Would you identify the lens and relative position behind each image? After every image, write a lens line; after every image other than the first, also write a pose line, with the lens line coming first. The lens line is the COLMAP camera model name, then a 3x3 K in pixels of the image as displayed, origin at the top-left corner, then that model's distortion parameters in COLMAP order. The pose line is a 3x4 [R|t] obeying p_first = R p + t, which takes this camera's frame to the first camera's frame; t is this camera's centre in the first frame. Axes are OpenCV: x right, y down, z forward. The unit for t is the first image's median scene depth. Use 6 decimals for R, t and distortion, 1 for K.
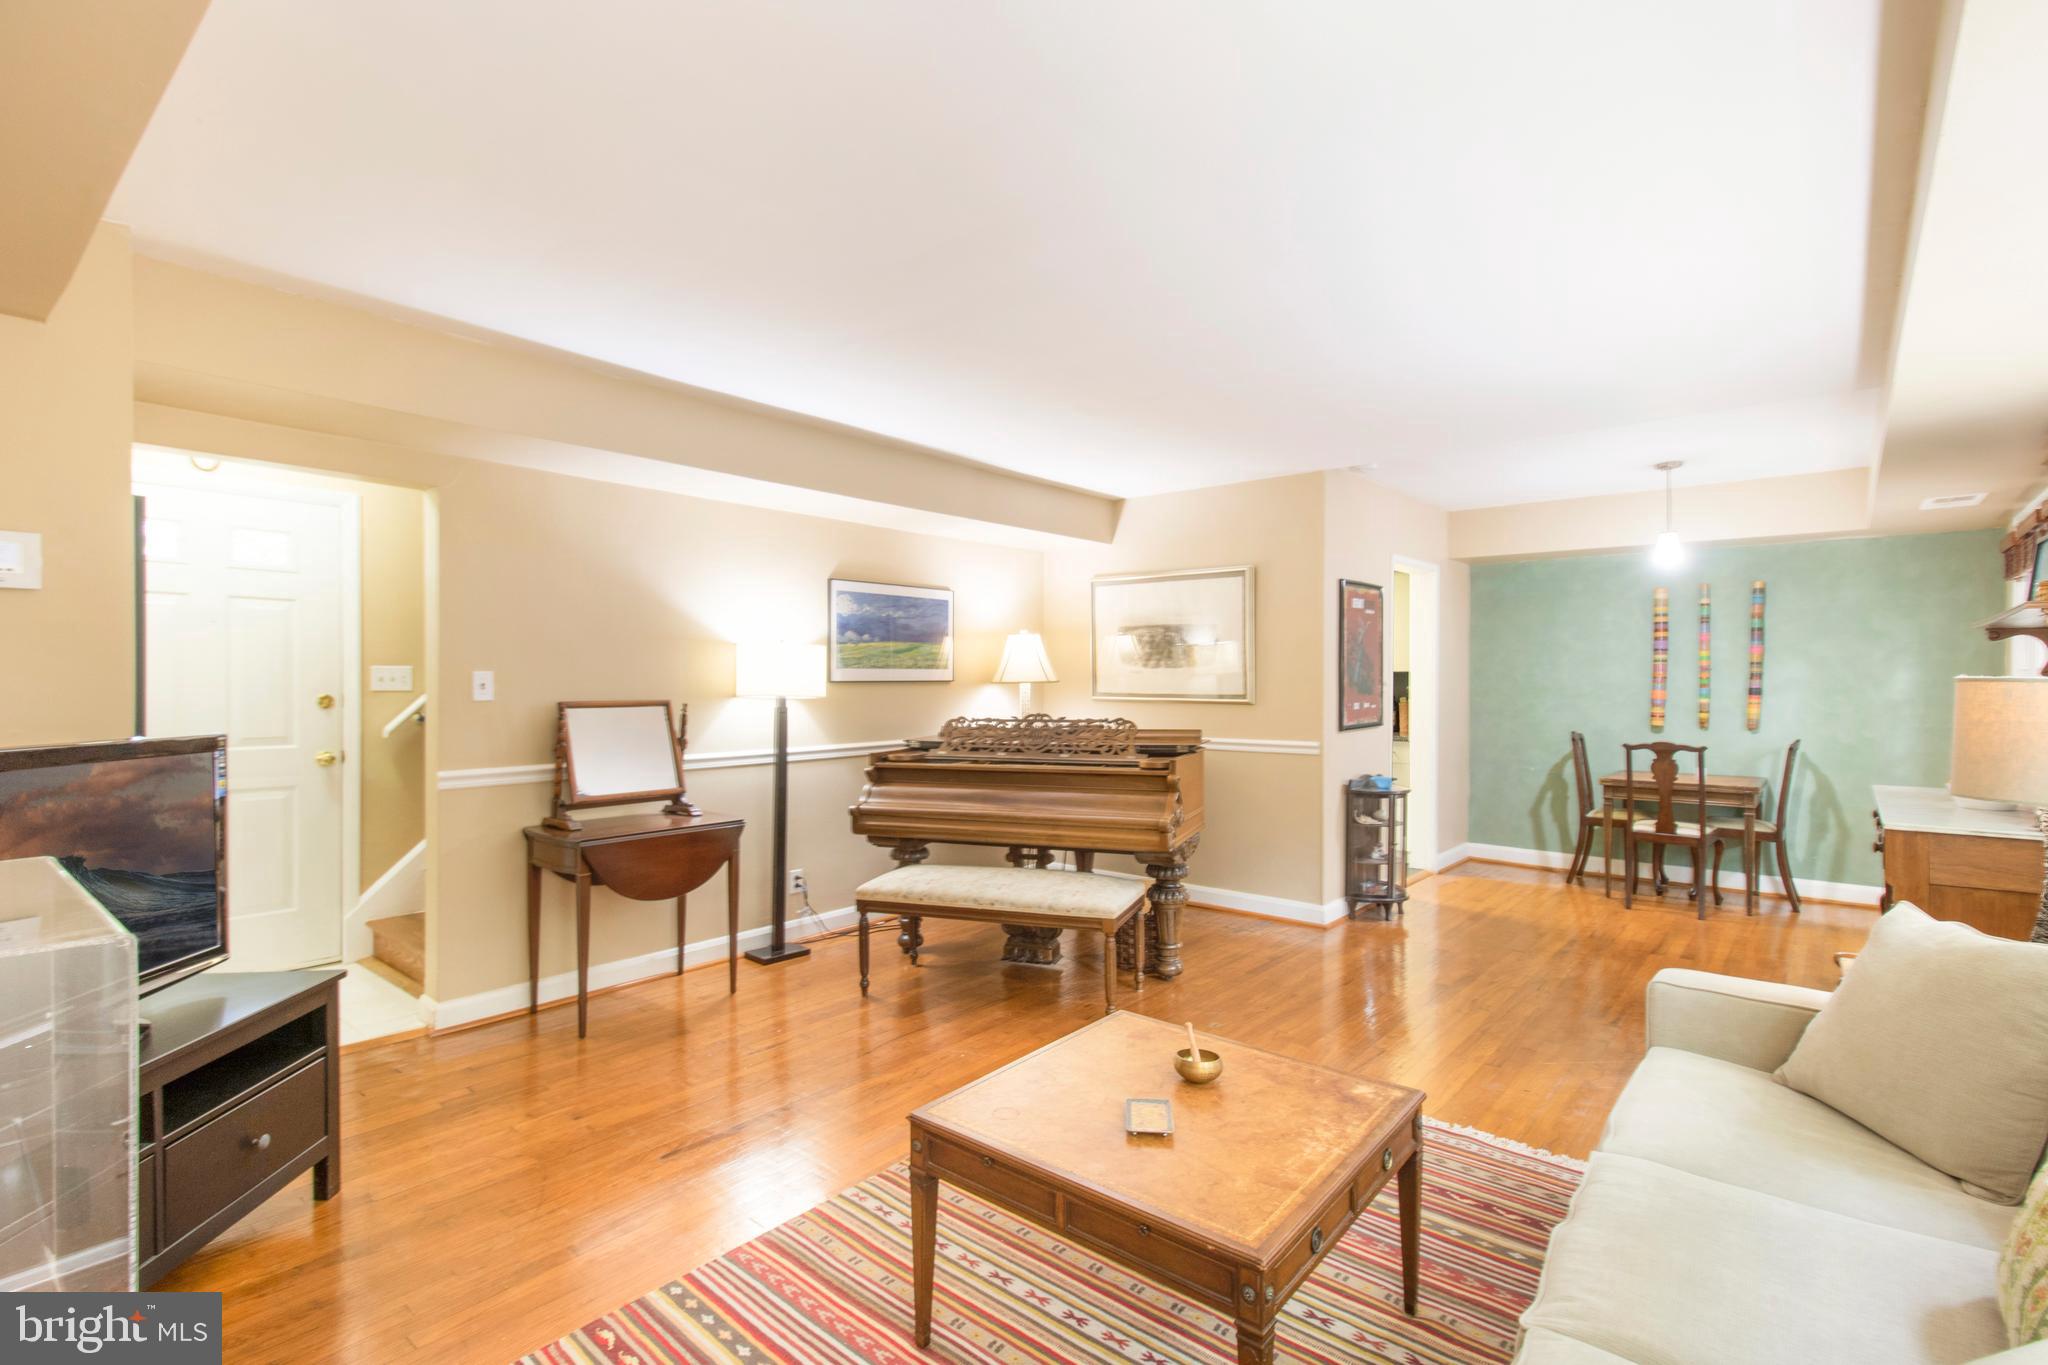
lens RADIAL K [[952.9, 0, 1023.4], [0, 952.9, 683.3], [0, 0, 1]] dist [0.026180, -0.014112]
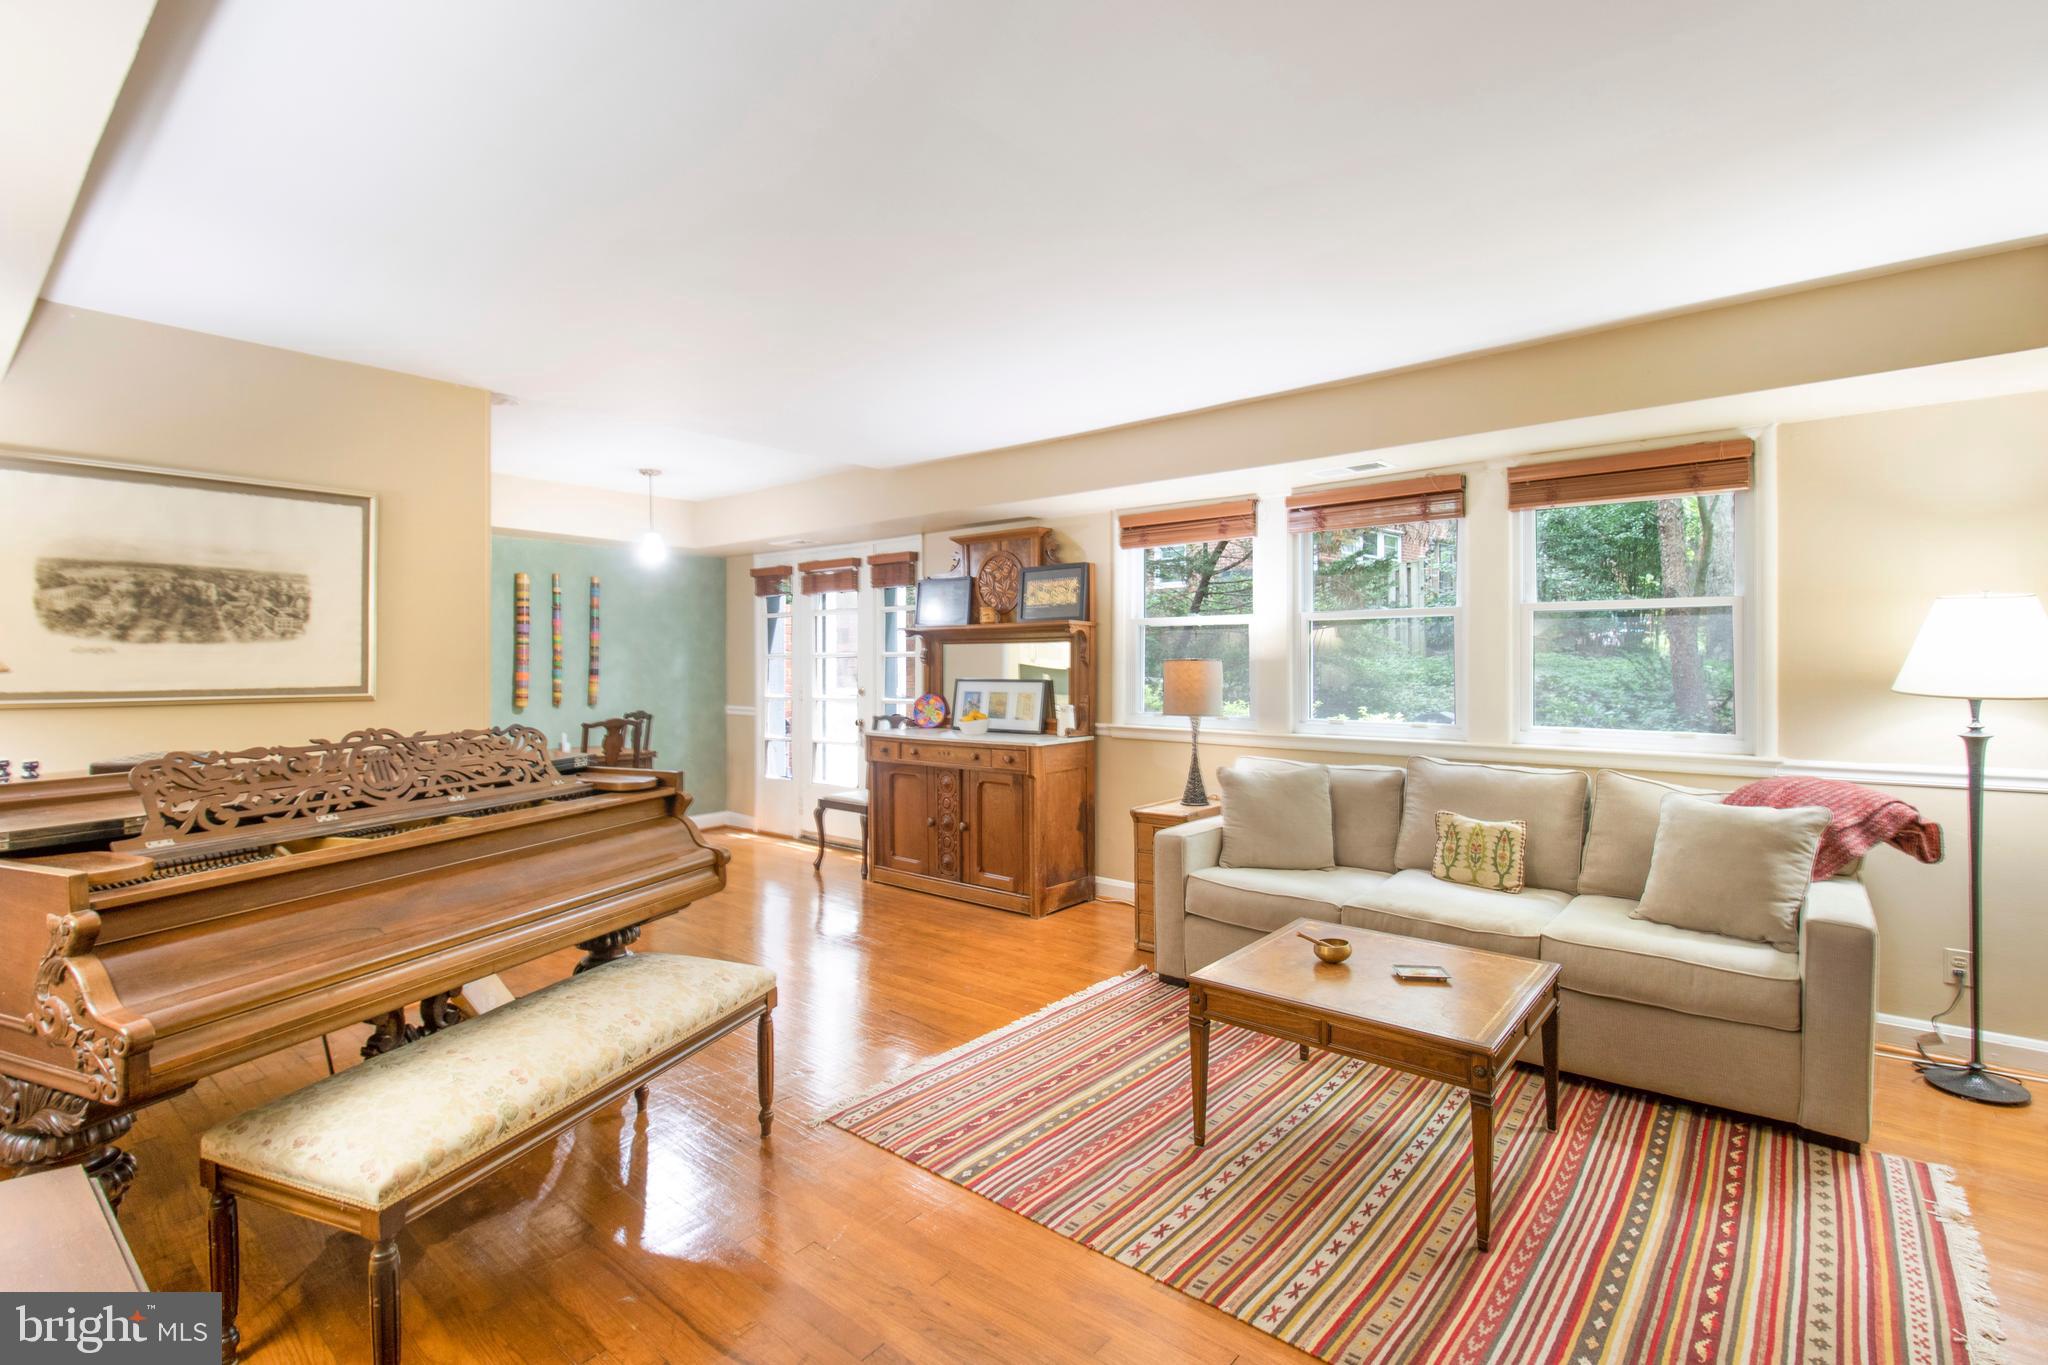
lens RADIAL K [[952.9, 0, 1024.9], [0, 952.9, 670.8], [0, 0, 1]] dist [0.026180, -0.014112]
pose [[-0.011863, -0.011772, 0.999860, -0.418384], [0.006924, 0.999906, 0.011854, -0.003393], [-0.999906, 0.007063, -0.011781, 0.519224]]
